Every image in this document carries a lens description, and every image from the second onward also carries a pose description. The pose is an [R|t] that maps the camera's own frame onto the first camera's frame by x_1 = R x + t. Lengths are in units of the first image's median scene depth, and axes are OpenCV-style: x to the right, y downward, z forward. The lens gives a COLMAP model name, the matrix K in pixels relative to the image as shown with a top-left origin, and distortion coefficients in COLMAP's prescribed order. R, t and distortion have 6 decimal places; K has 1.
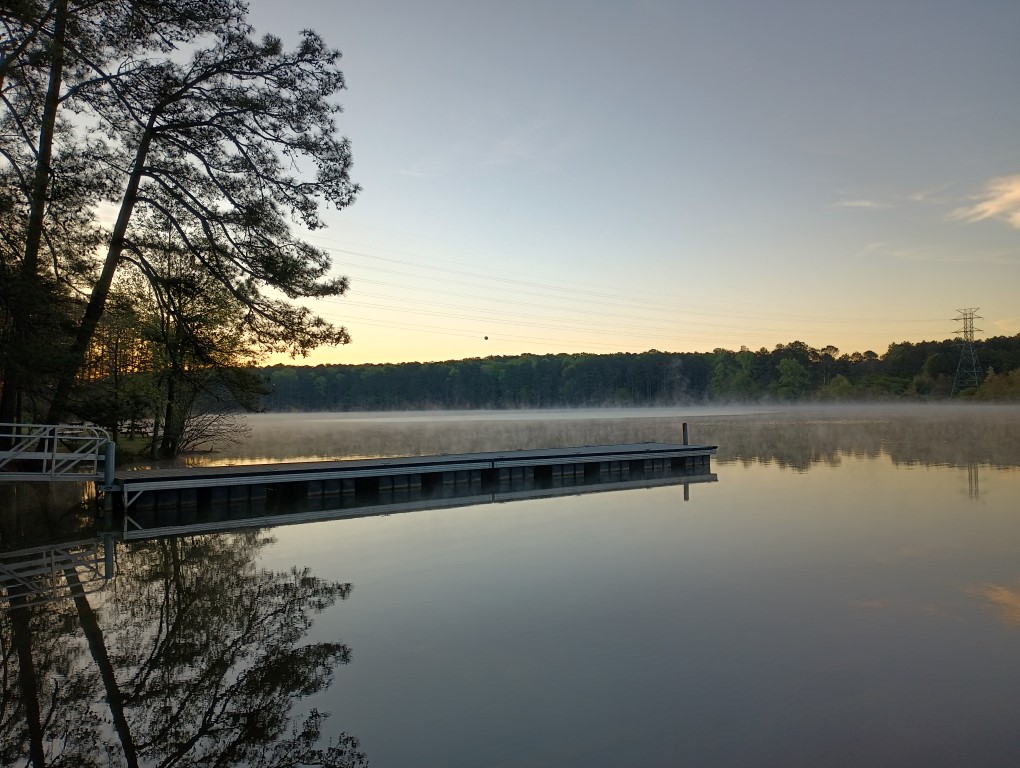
lens RADIAL K [[822.4, 0, 503.4], [0, 822.4, 388.0], [0, 0, 1]] dist [0.044841, -0.051923]
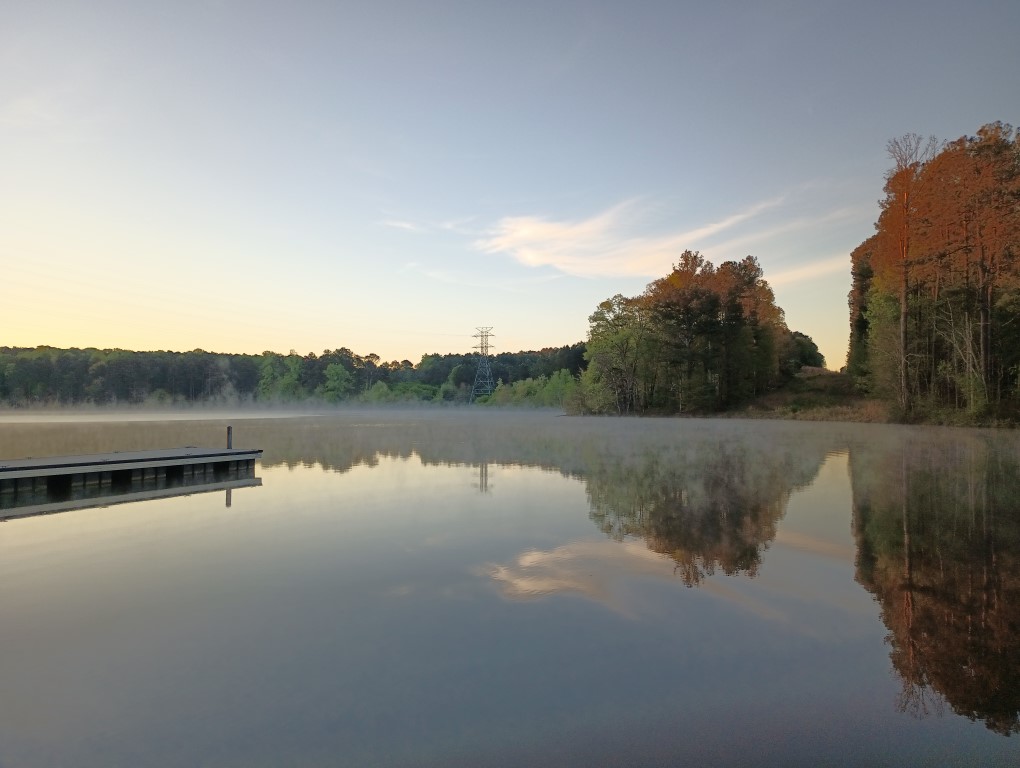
lens RADIAL K [[822.4, 0, 518.0], [0, 822.4, 381.5], [0, 0, 1]] dist [0.044841, -0.051923]
pose [[0.850338, 0.029485, 0.525410, -0.206523], [-0.023280, 0.999559, -0.018416, -0.004581], [-0.525722, 0.003429, 0.850650, -0.187020]]
